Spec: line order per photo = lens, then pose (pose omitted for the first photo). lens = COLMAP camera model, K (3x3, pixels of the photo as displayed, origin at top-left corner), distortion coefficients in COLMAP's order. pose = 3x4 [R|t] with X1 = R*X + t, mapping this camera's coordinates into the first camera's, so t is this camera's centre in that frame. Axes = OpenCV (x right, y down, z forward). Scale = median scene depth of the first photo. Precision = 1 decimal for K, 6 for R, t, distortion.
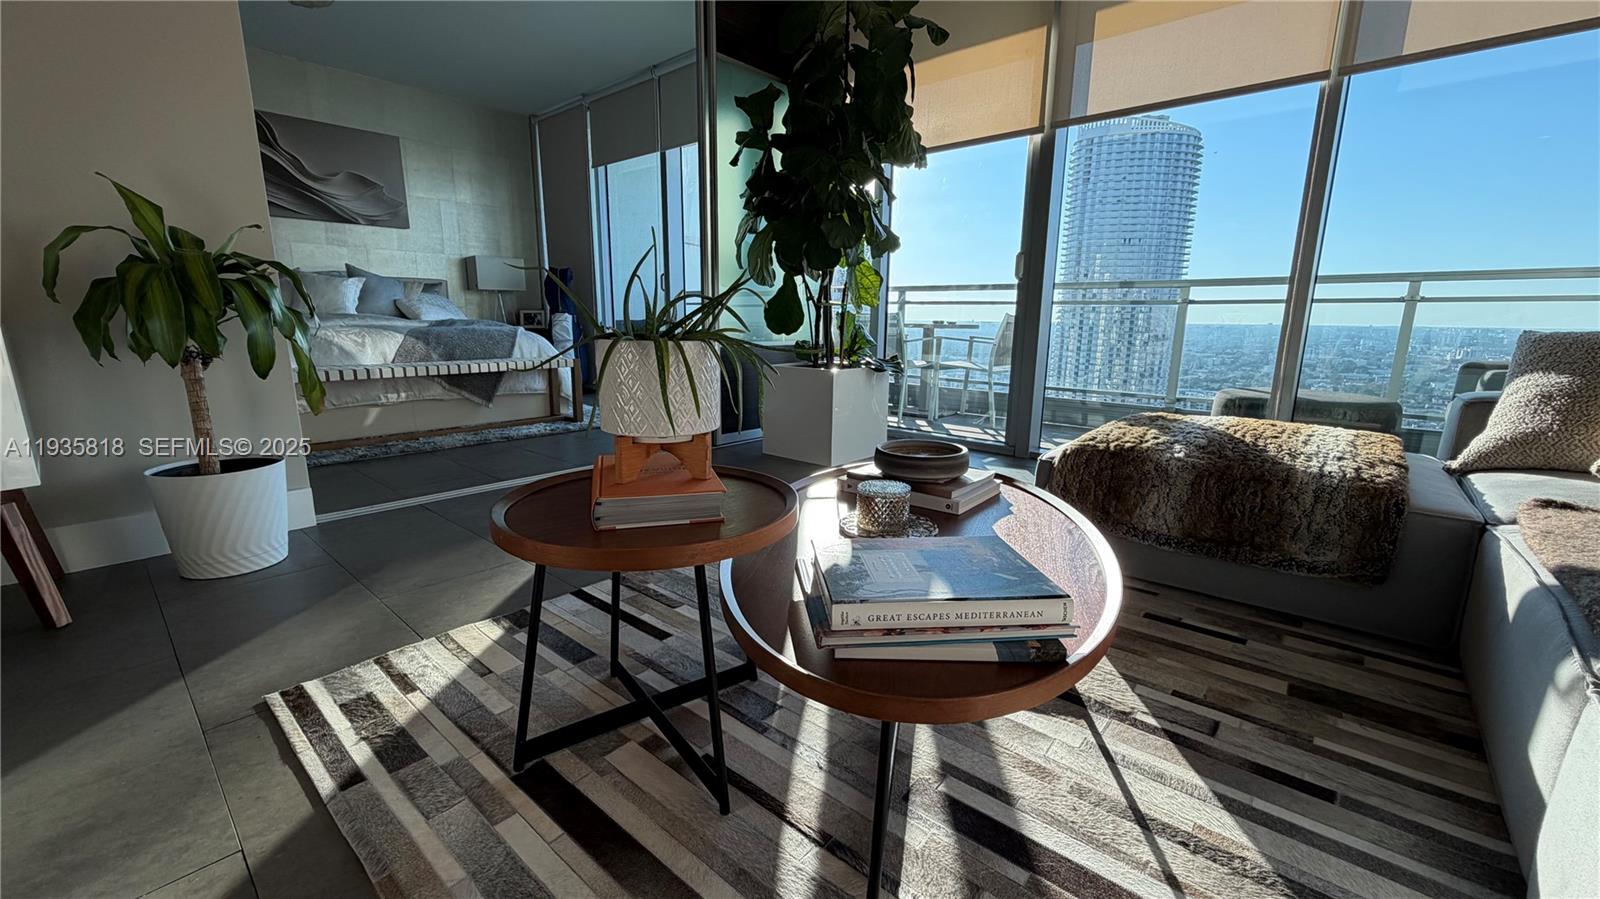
lens RADIAL K [[638.7, 0, 779.5], [0, 638.7, 428.3], [0, 0, 1]] dist [-0.003760, 0.000473]
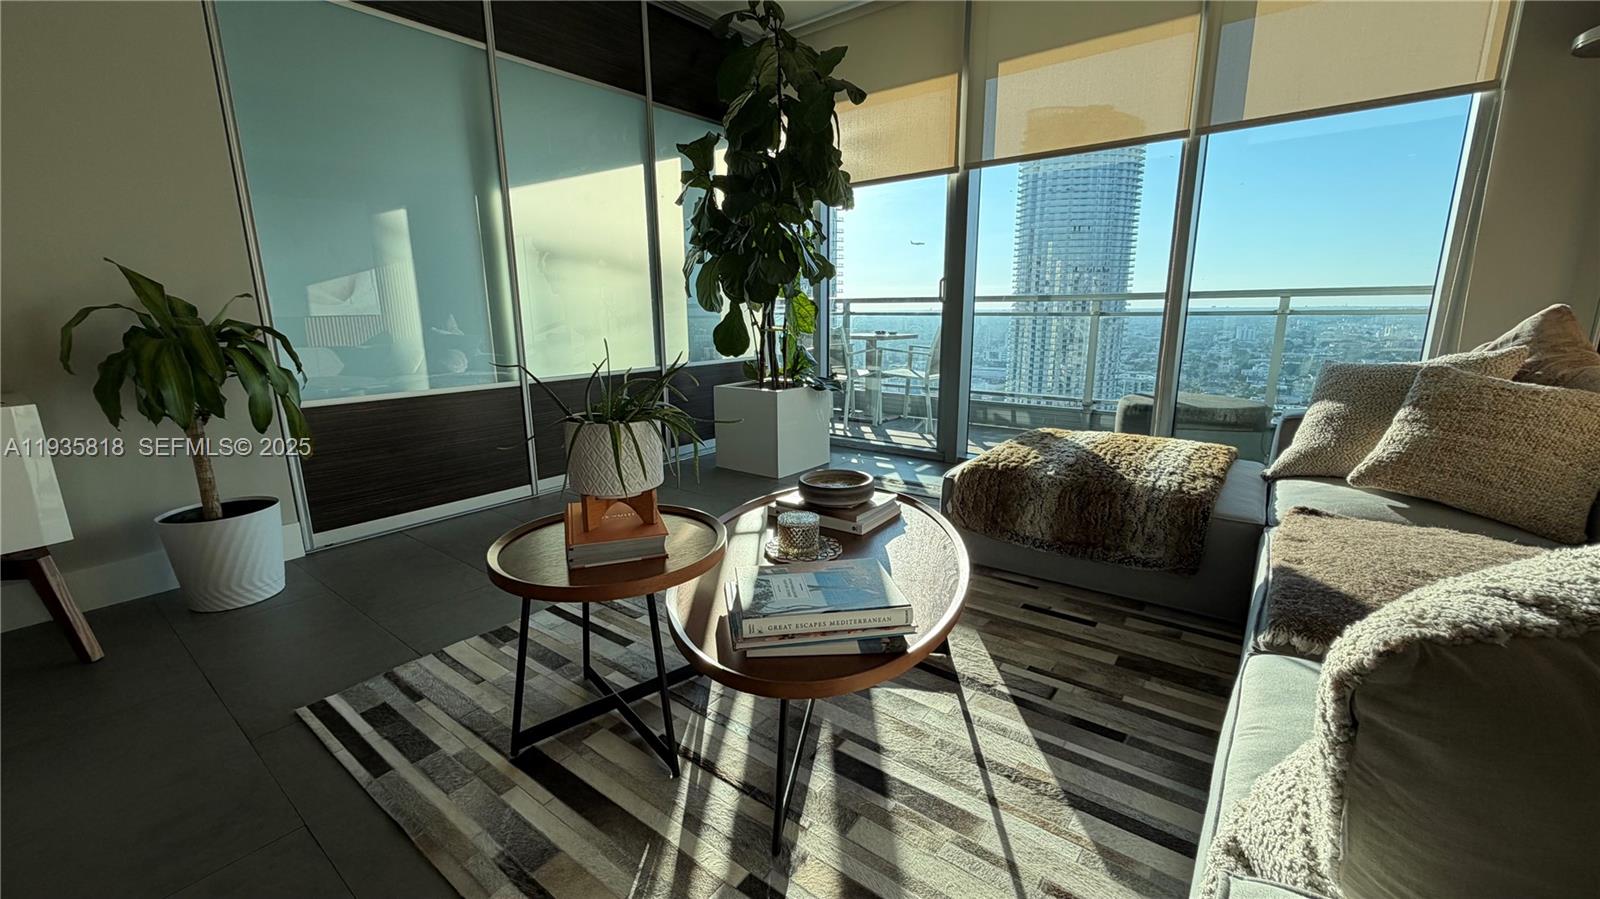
lens RADIAL K [[638.7, 0, 776.0], [0, 638.7, 432.2], [0, 0, 1]] dist [-0.003760, 0.000473]
pose [[0.998112, -0.033251, 0.051638, 0.046776], [0.032445, 0.999340, 0.016364, -0.077304], [-0.052148, -0.014658, 0.998532, -0.198628]]
